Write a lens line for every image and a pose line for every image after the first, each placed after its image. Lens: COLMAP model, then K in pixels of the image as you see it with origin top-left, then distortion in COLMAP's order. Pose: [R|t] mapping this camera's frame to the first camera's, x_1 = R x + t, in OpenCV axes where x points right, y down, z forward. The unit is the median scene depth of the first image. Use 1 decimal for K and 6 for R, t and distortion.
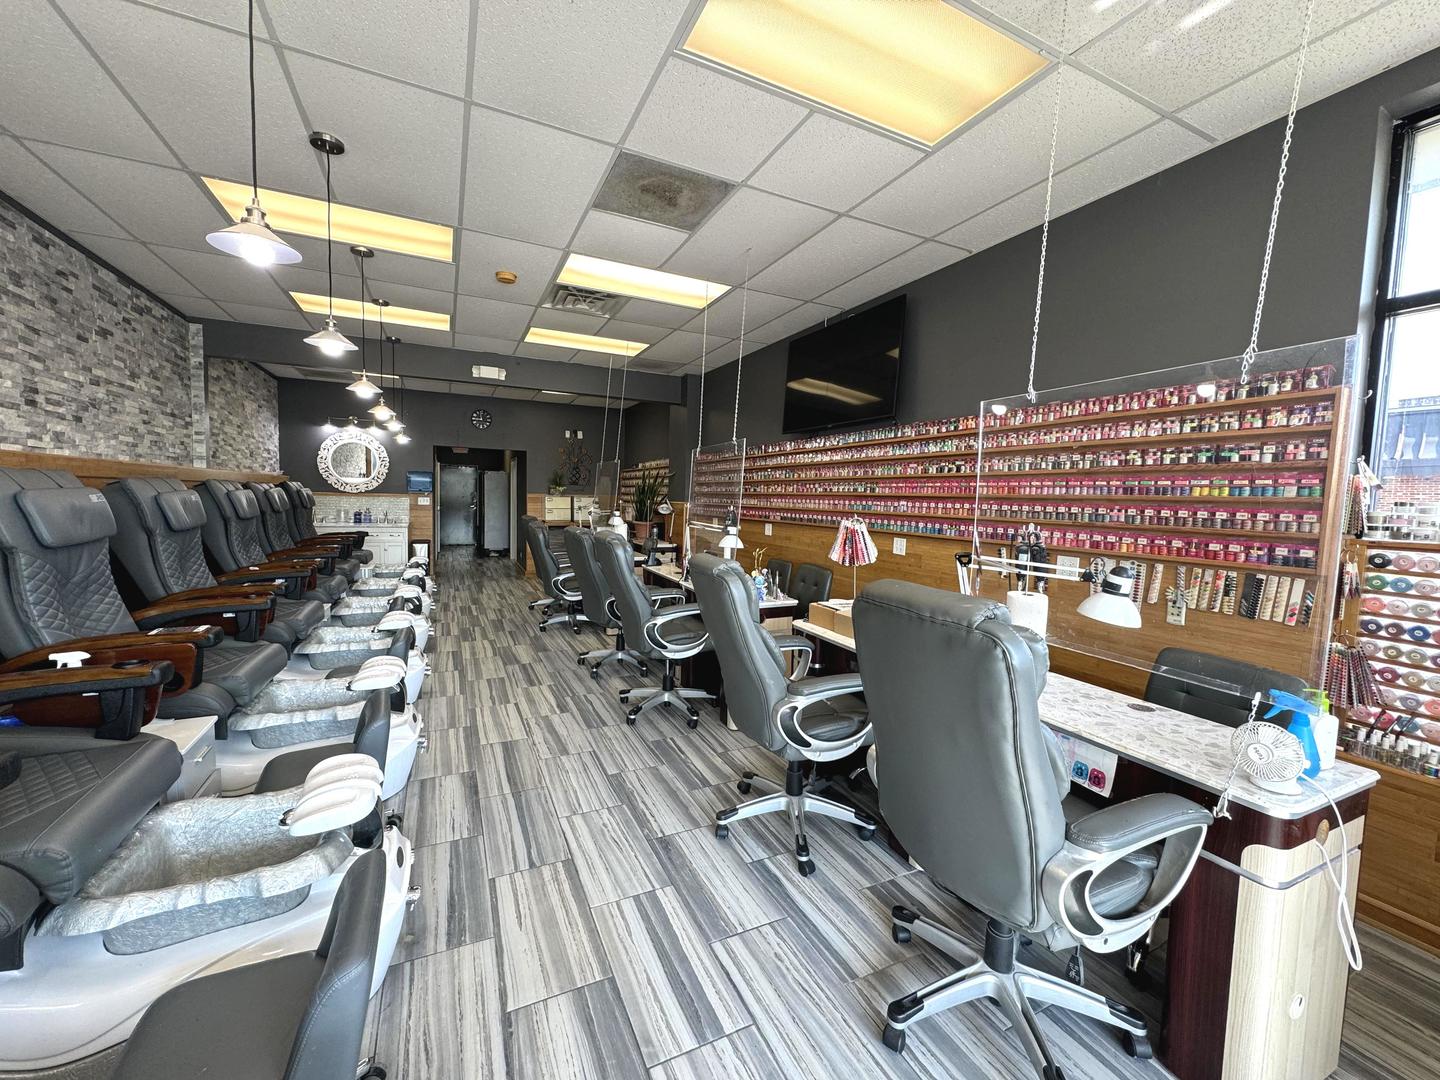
lens RADIAL K [[575.7, 0, 720.0], [0, 575.7, 540.0], [0, 0, 1]] dist [-0.002786, 0.000430]
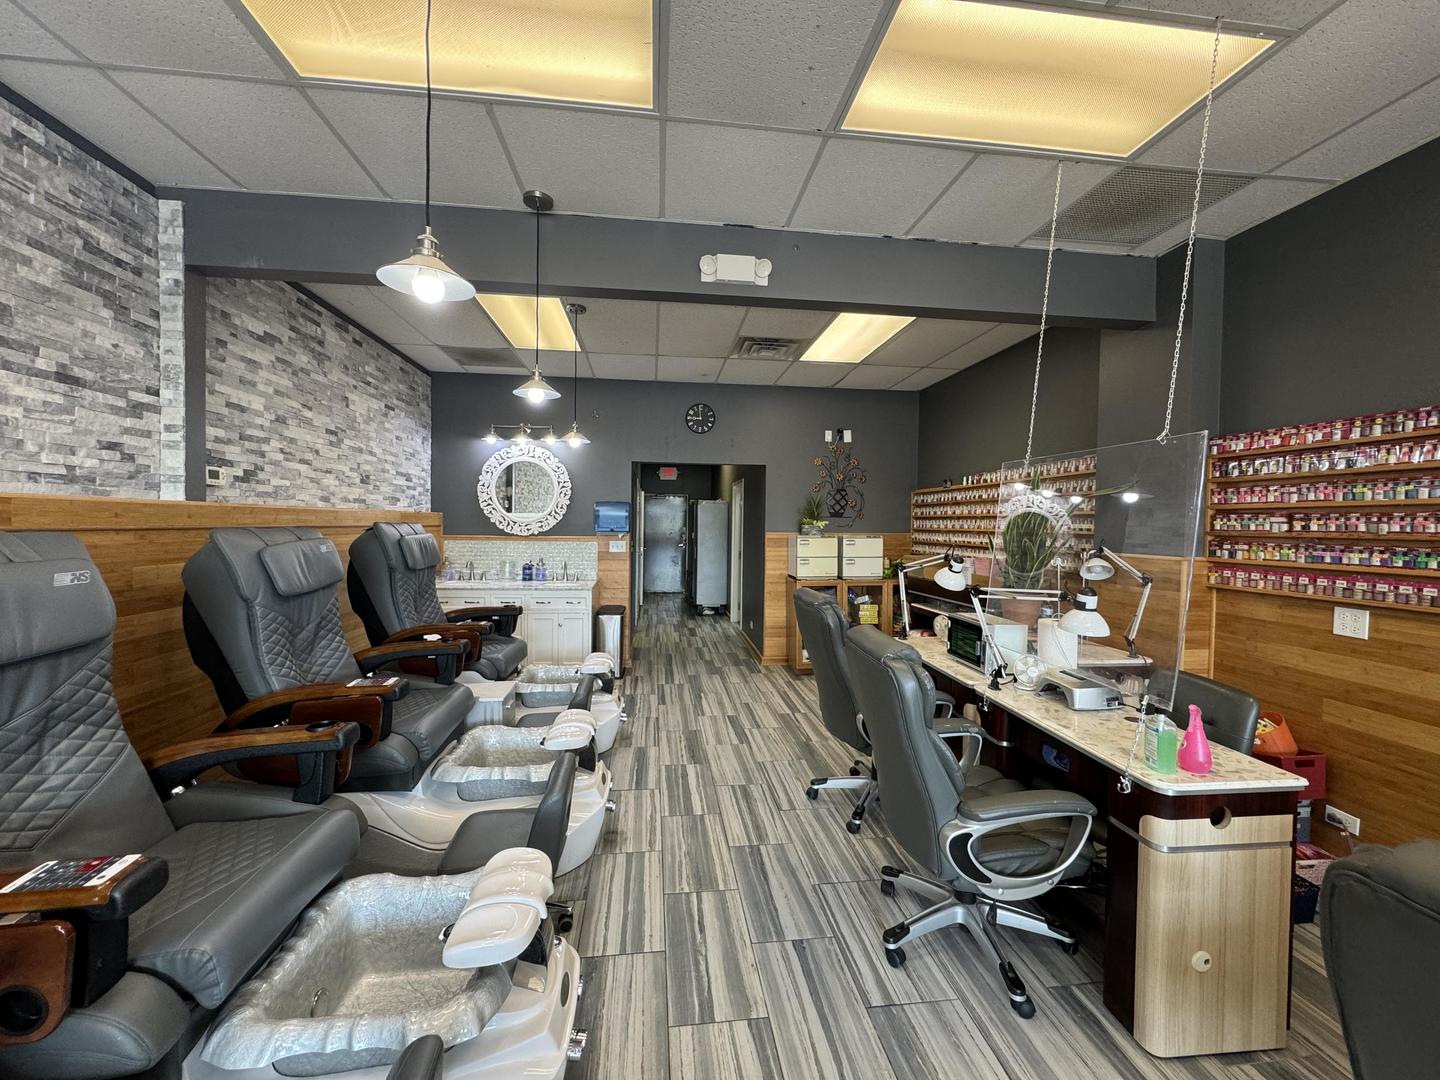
lens RADIAL K [[575.7, 0, 720.0], [0, 575.7, 540.0], [0, 0, 1]] dist [-0.002786, 0.000430]
pose [[0.945901, -0.006146, -0.324398, -0.206464], [-0.010194, 0.998764, -0.048646, -0.047686], [0.324296, 0.049321, 0.944669, 0.449799]]
